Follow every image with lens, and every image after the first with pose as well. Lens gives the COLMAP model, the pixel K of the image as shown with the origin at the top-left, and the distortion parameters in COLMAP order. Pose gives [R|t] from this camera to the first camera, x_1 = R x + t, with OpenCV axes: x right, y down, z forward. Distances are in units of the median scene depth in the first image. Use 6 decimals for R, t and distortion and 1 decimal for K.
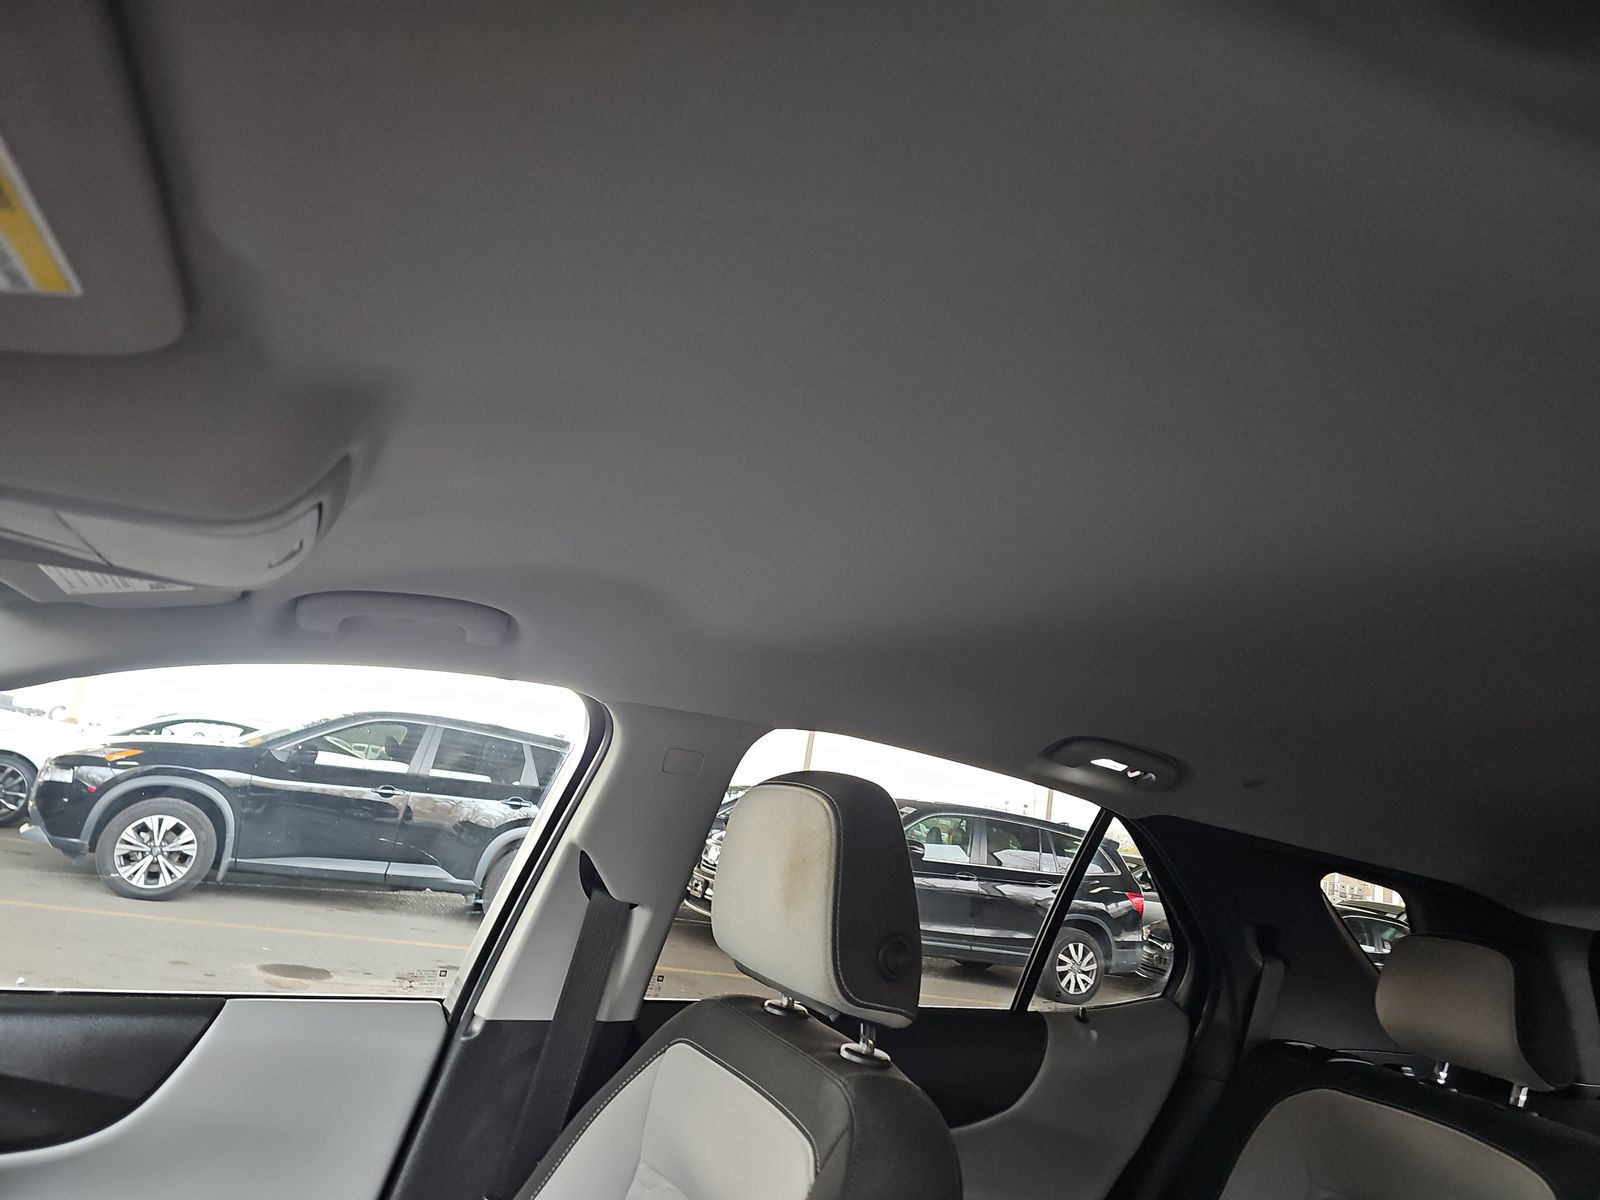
lens RADIAL K [[1056.7, 0, 803.7], [0, 1056.7, 598.0], [0, 0, 1]] dist [0.026523, -0.008268]
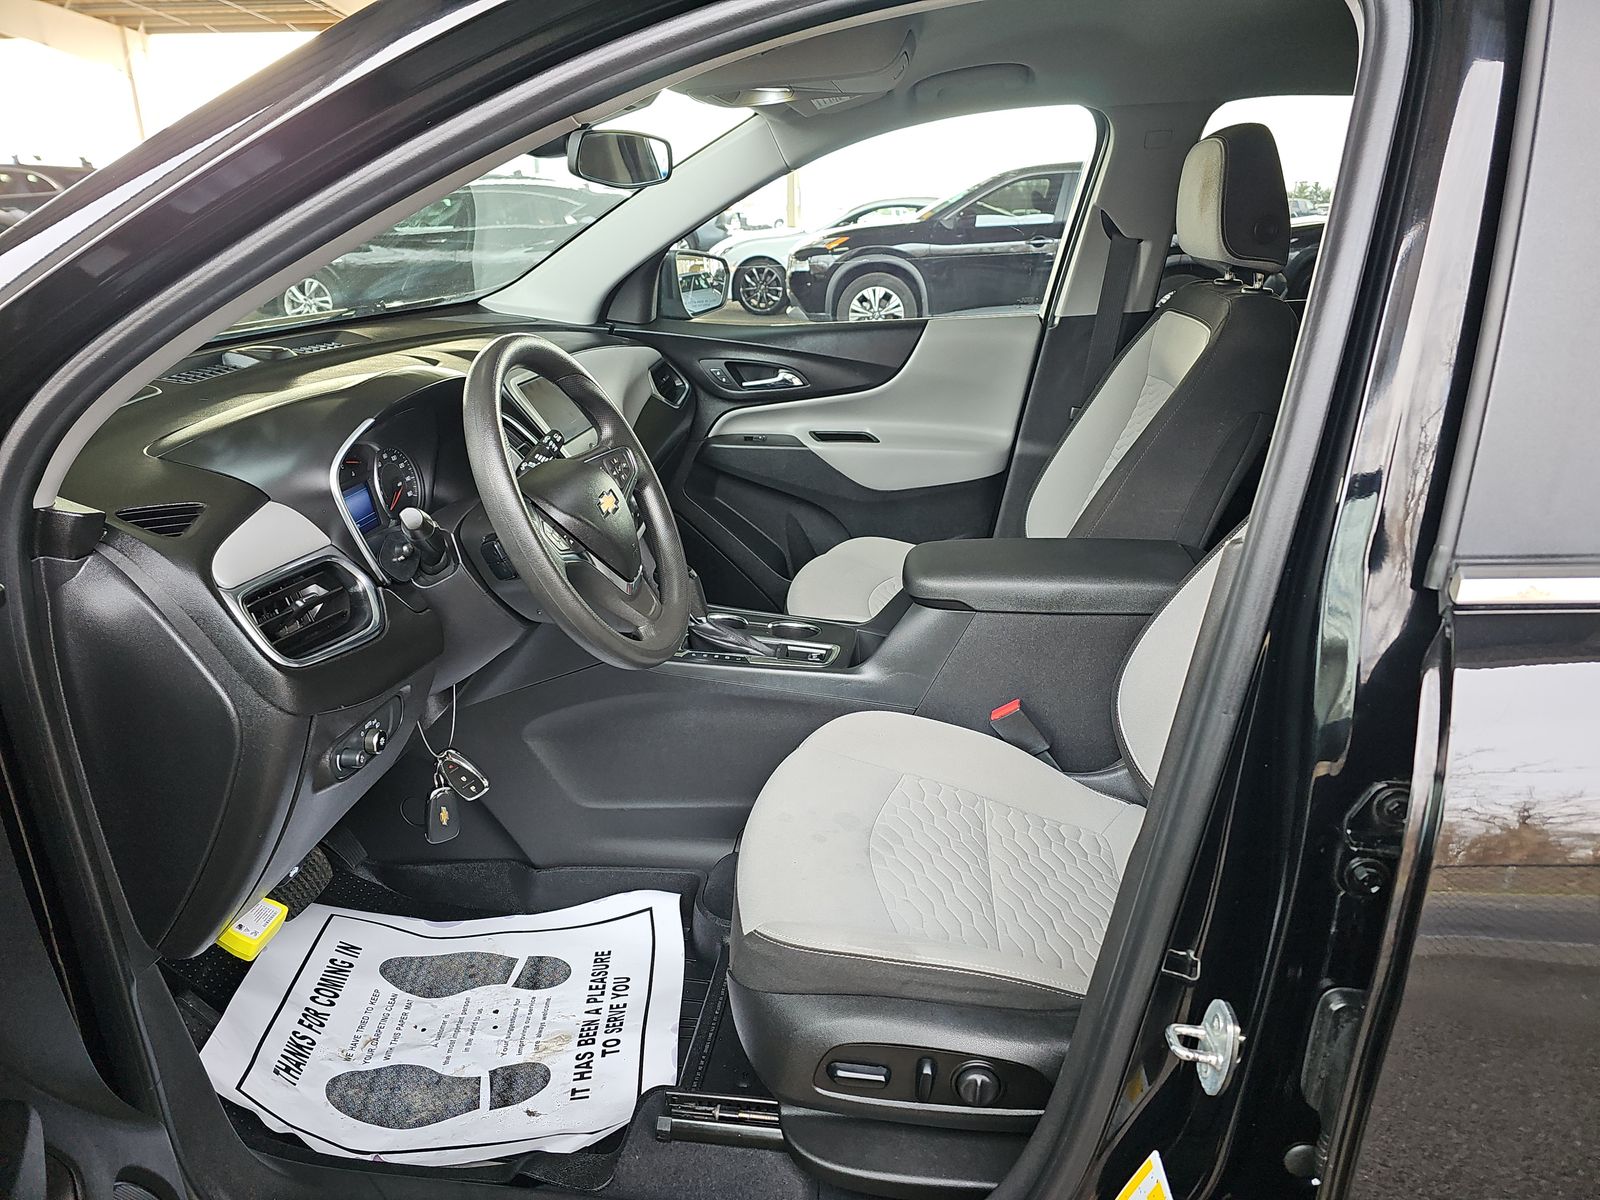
lens RADIAL K [[1056.7, 0, 833.1], [0, 1056.7, 587.1], [0, 0, 1]] dist [0.026523, -0.008268]
pose [[0.834570, 0.025173, -0.550326, 0.056175], [0.240264, 0.882312, 0.404720, -0.001681], [0.495748, -0.469991, 0.730303, -0.104902]]
